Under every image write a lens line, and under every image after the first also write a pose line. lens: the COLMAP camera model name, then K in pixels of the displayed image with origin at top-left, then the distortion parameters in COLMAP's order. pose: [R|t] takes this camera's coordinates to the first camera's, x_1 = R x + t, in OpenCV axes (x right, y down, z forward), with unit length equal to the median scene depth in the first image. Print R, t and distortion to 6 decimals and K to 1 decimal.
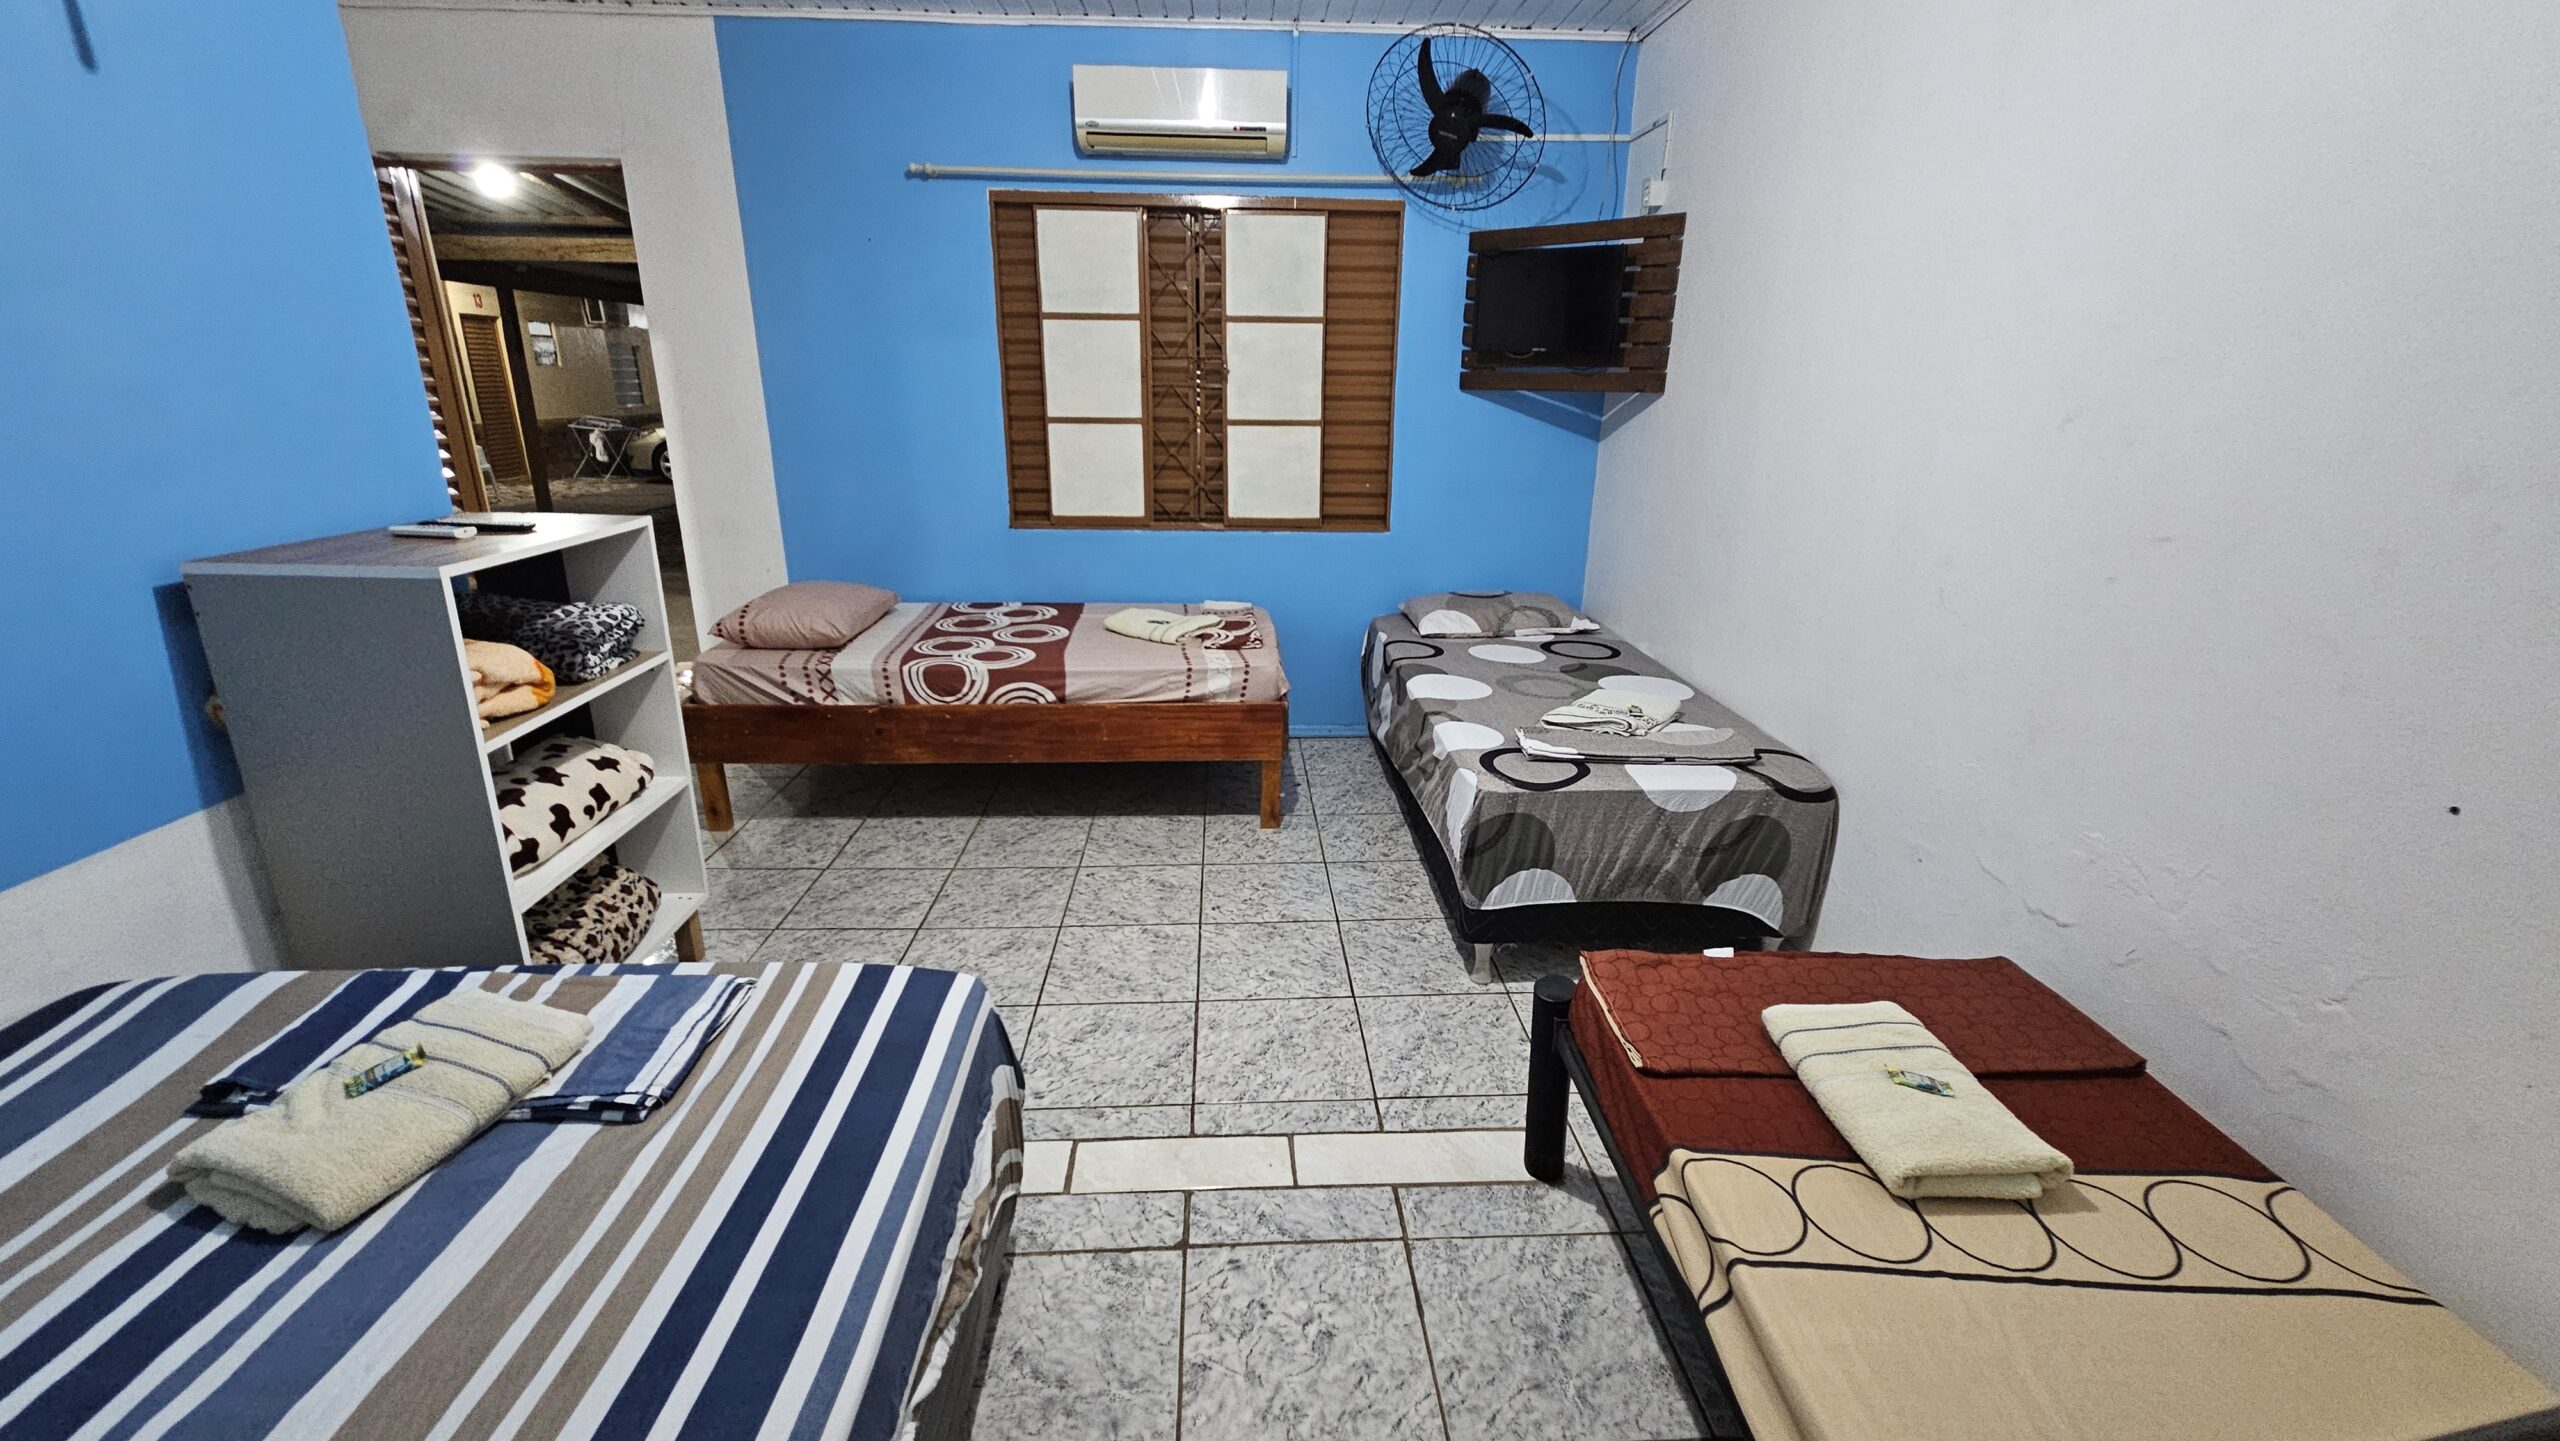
lens RADIAL K [[1044.0, 0, 1276.0], [0, 1044.0, 716.9], [0, 0, 1]] dist [0.001314, 0.000017]
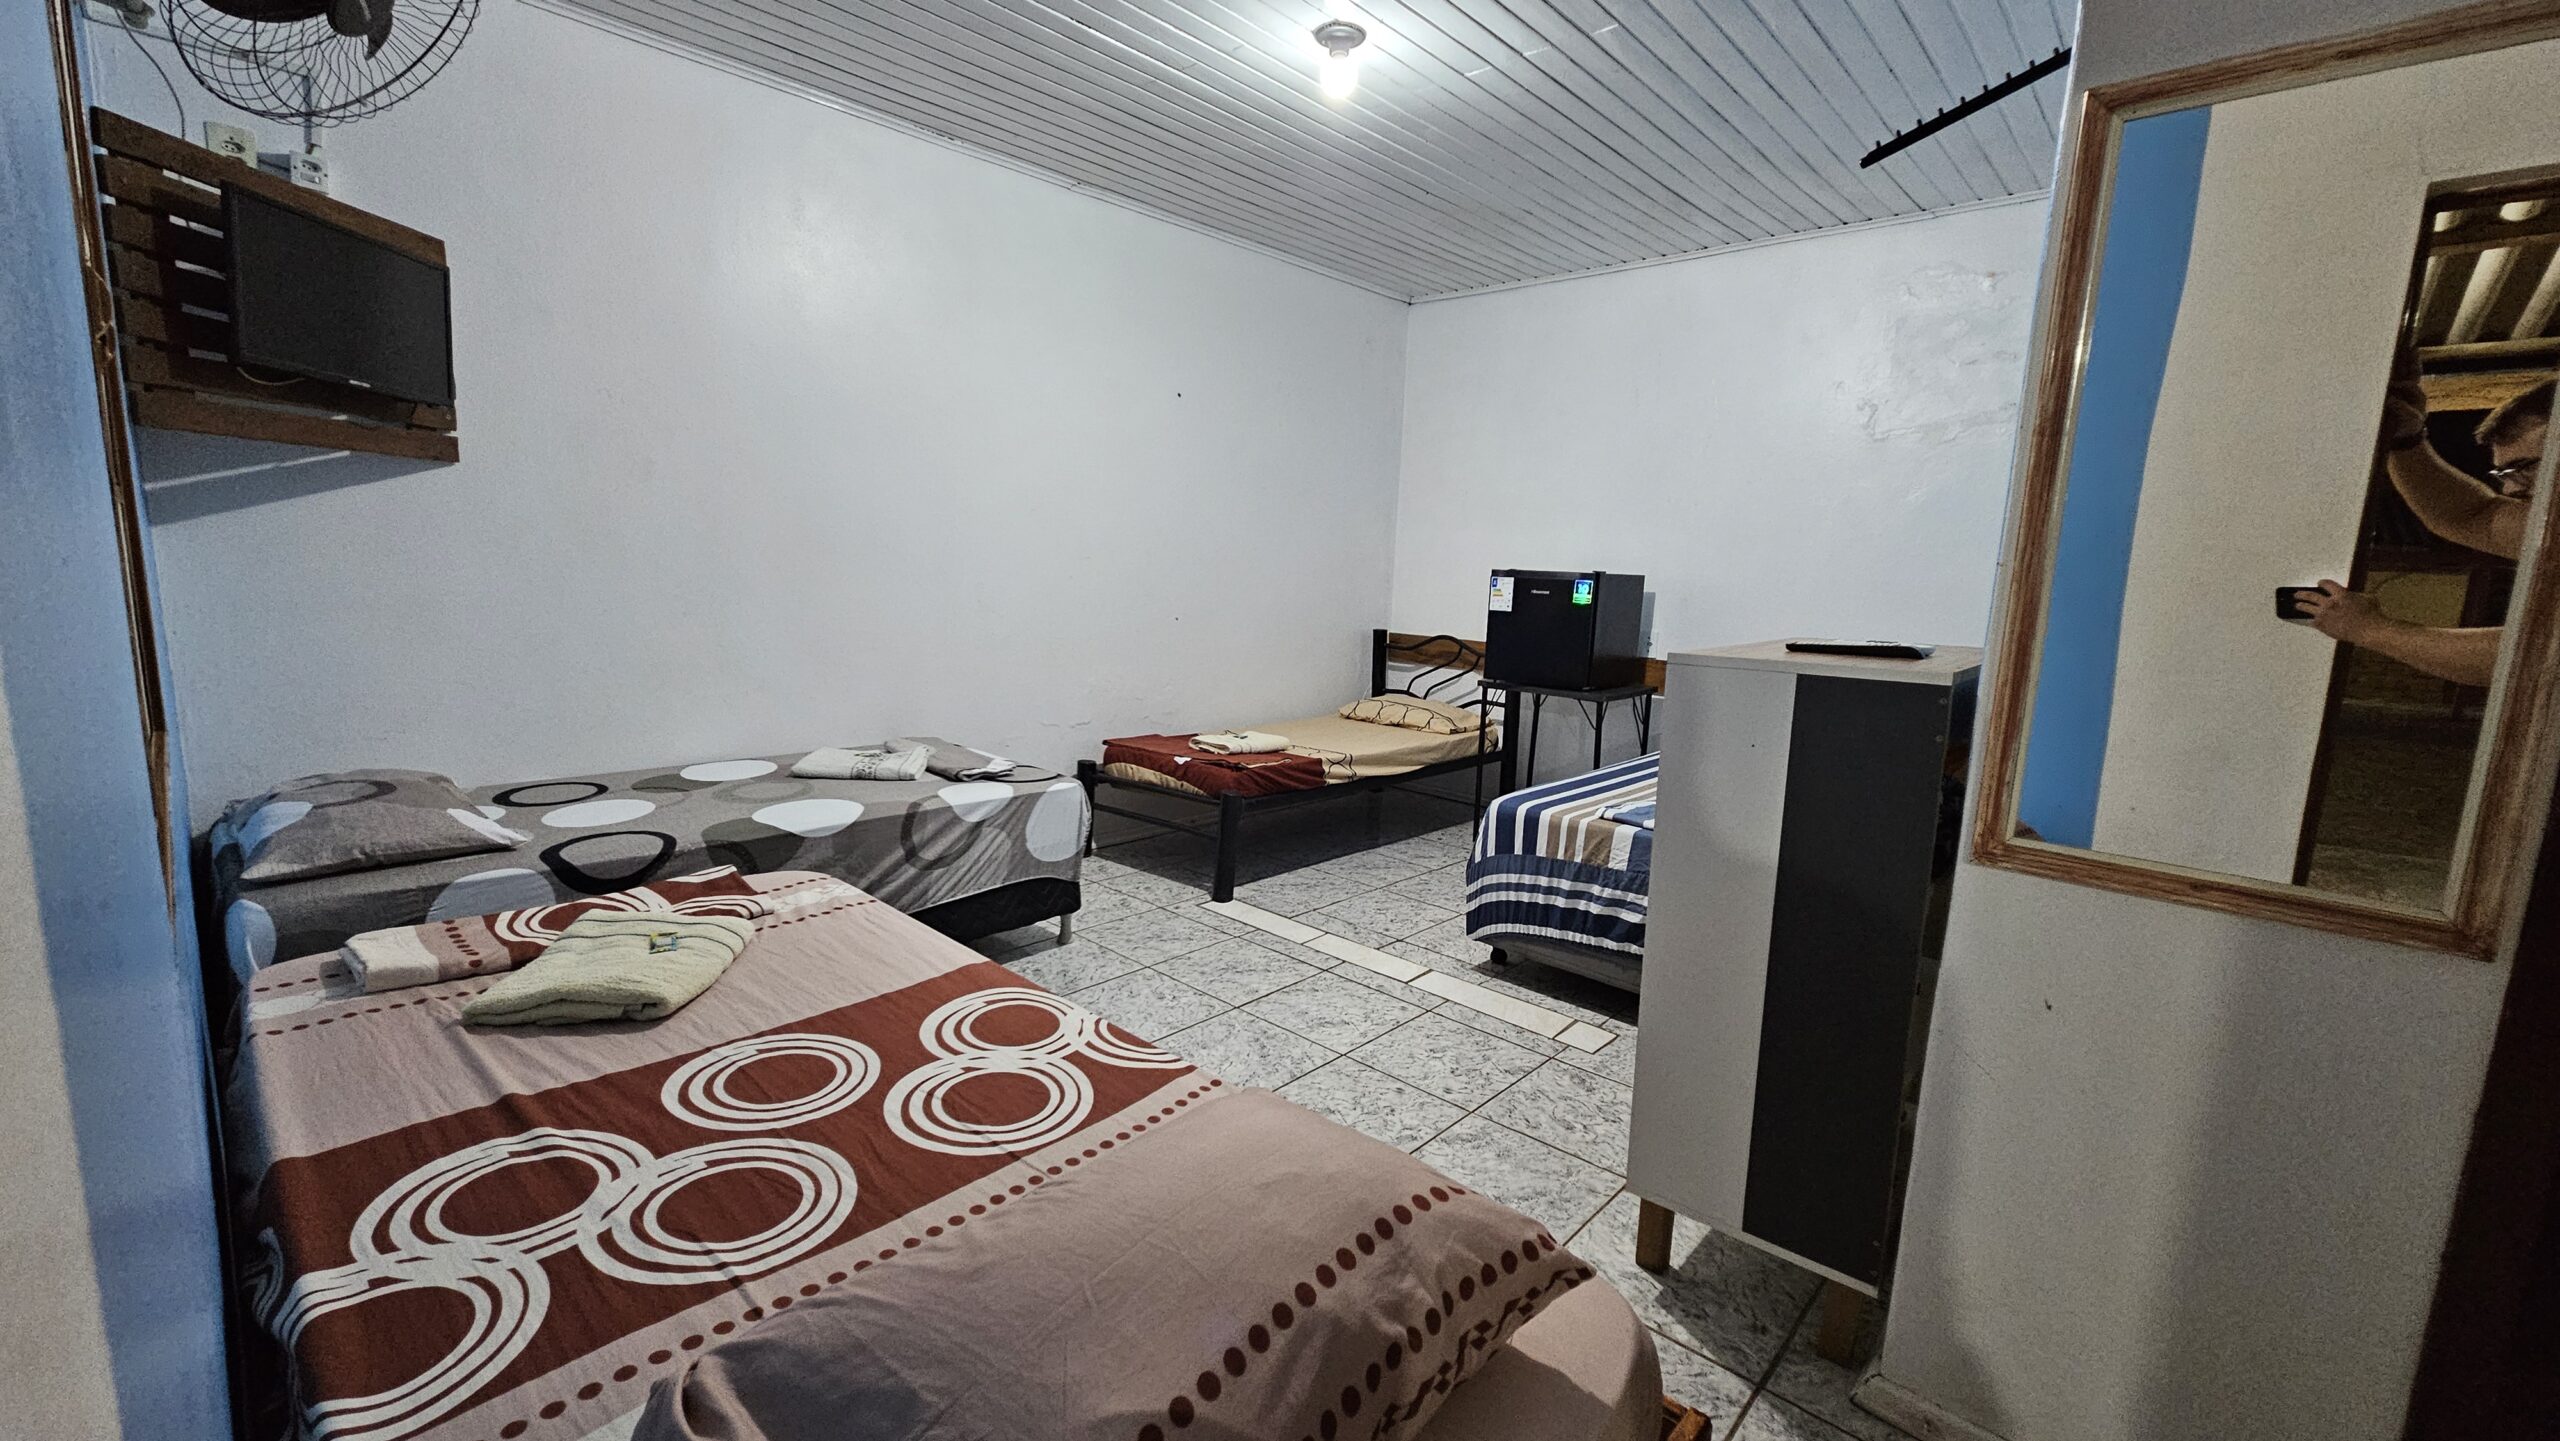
lens RADIAL K [[1044.0, 0, 1284.5], [0, 1044.0, 713.9], [0, 0, 1]] dist [0.001314, 0.000017]
pose [[-0.700898, -0.141624, 0.699060, -1.049730], [0.174685, 0.916157, 0.360751, -0.519216], [-0.691539, 0.374966, -0.617393, 1.870027]]
